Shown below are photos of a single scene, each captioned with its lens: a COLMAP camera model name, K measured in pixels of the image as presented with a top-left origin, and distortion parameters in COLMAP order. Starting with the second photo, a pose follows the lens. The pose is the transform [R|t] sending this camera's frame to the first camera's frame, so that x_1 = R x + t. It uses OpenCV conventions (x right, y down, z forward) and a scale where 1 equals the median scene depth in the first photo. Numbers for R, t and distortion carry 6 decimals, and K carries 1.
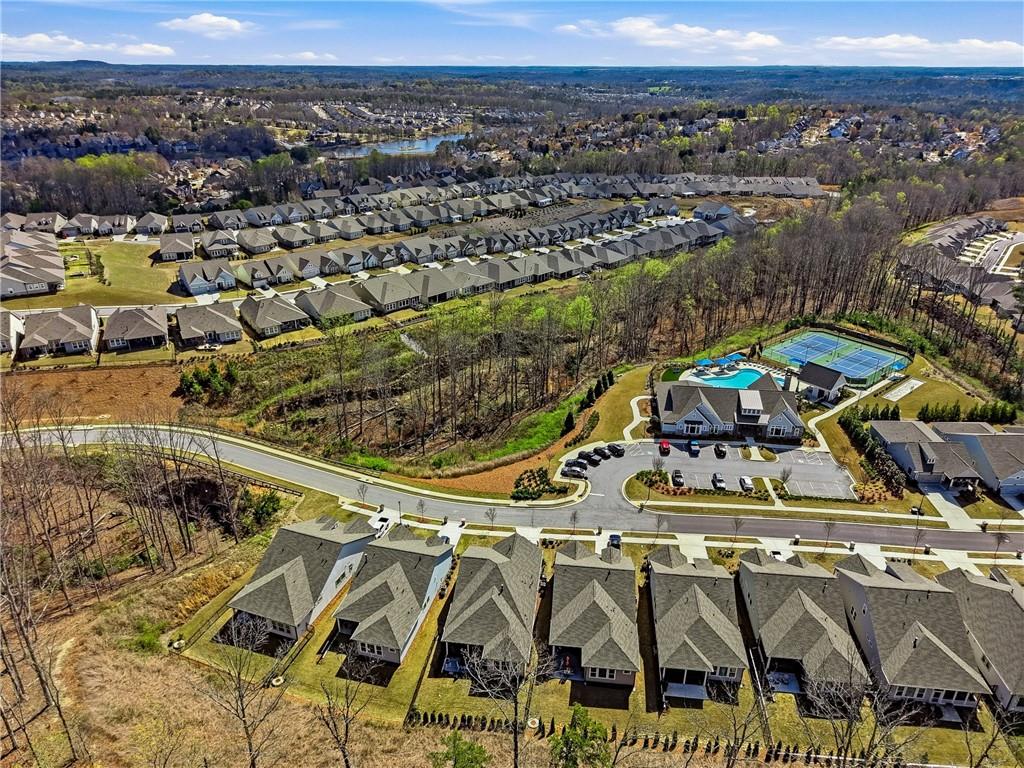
lens RADIAL K [[700.2, 0, 512.0], [0, 700.2, 384.0], [0, 0, 1]] dist [0.029309, -0.009985]
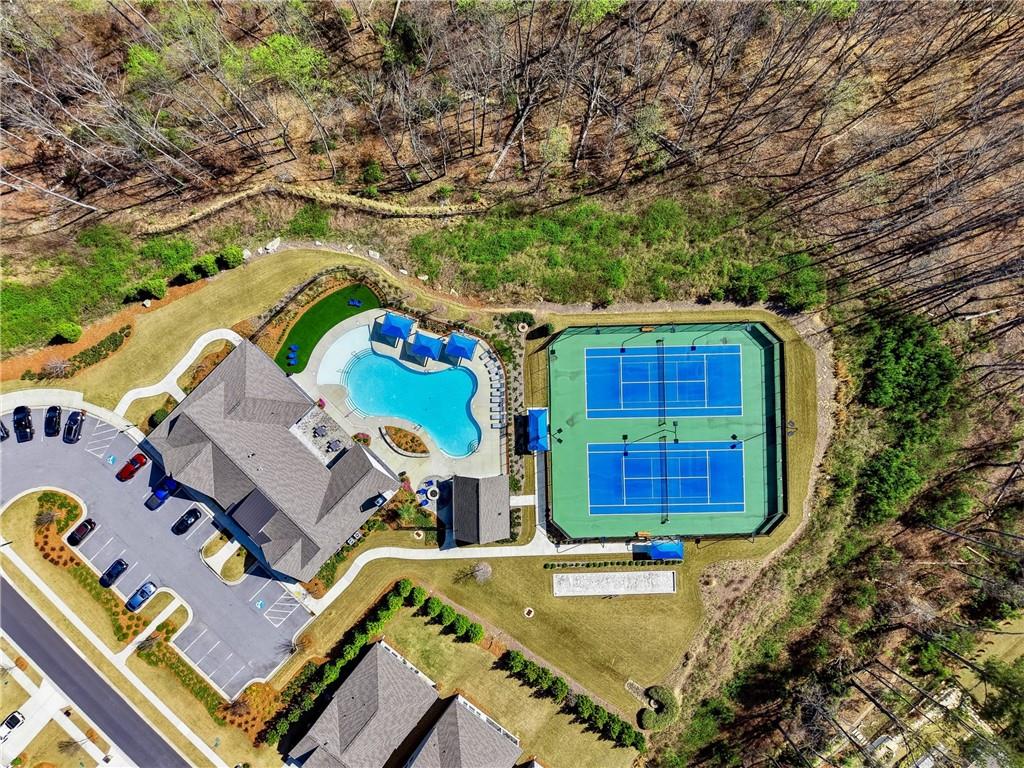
lens RADIAL K [[700.2, 0, 512.0], [0, 700.2, 384.0], [0, 0, 1]] dist [0.029309, -0.009985]
pose [[0.783777, 0.621003, -0.006916, 0.168811], [-0.241506, 0.315030, 0.917841, -0.240461], [0.572161, -0.717712, 0.396889, 0.361971]]
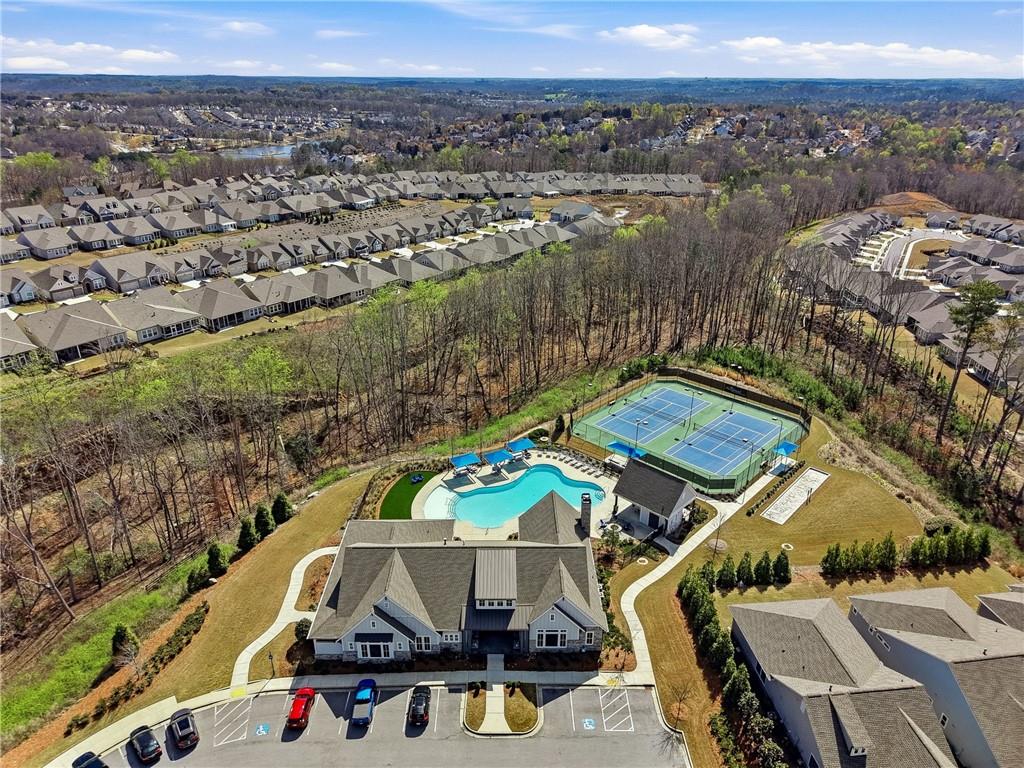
lens RADIAL K [[700.2, 0, 512.0], [0, 700.2, 384.0], [0, 0, 1]] dist [0.029309, -0.009985]
pose [[0.992423, -0.049879, 0.112288, 0.113317], [0.051458, 0.998612, -0.011201, -0.037990], [-0.111573, 0.016894, 0.993613, 0.194093]]
